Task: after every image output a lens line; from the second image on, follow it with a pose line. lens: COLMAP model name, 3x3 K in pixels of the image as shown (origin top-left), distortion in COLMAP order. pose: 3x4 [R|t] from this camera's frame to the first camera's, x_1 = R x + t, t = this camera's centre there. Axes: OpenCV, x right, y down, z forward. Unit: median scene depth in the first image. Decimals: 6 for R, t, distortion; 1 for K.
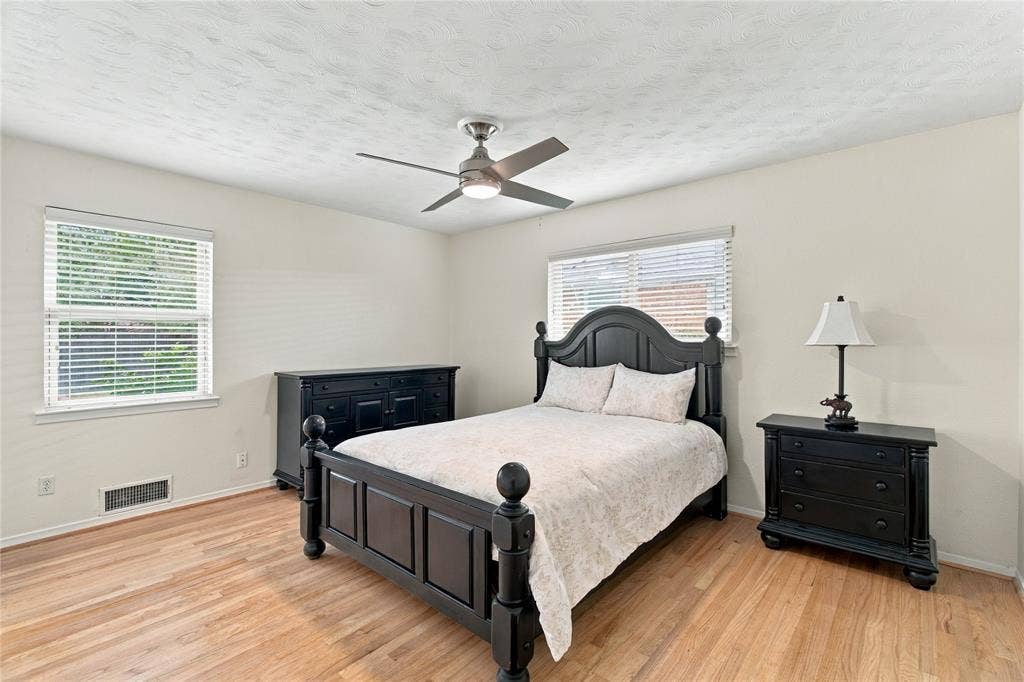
lens RADIAL K [[460.1, 0, 512.8], [0, 460.1, 336.1], [0, 0, 1]] dist [-0.000469, -0.000165]
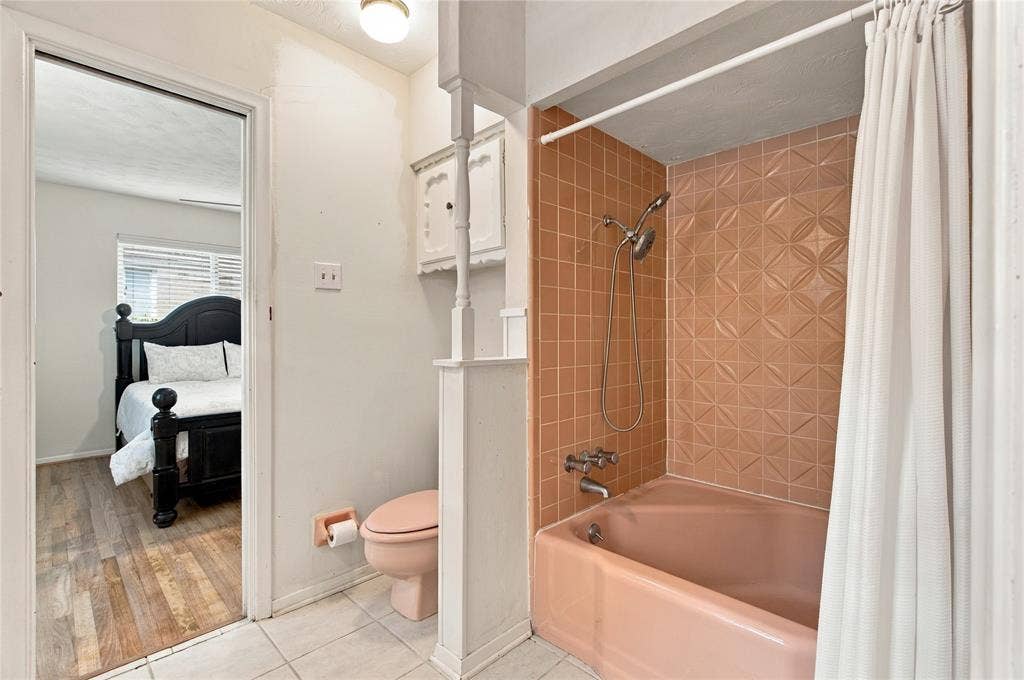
lens RADIAL K [[460.1, 0, 512.8], [0, 460.1, 335.1], [0, 0, 1]] dist [-0.000469, -0.000165]
pose [[0.065391, 0.001111, 0.997859, -1.437983], [-0.003379, 0.999994, -0.000892, 0.057016], [-0.997854, -0.003314, 0.065394, 0.169528]]
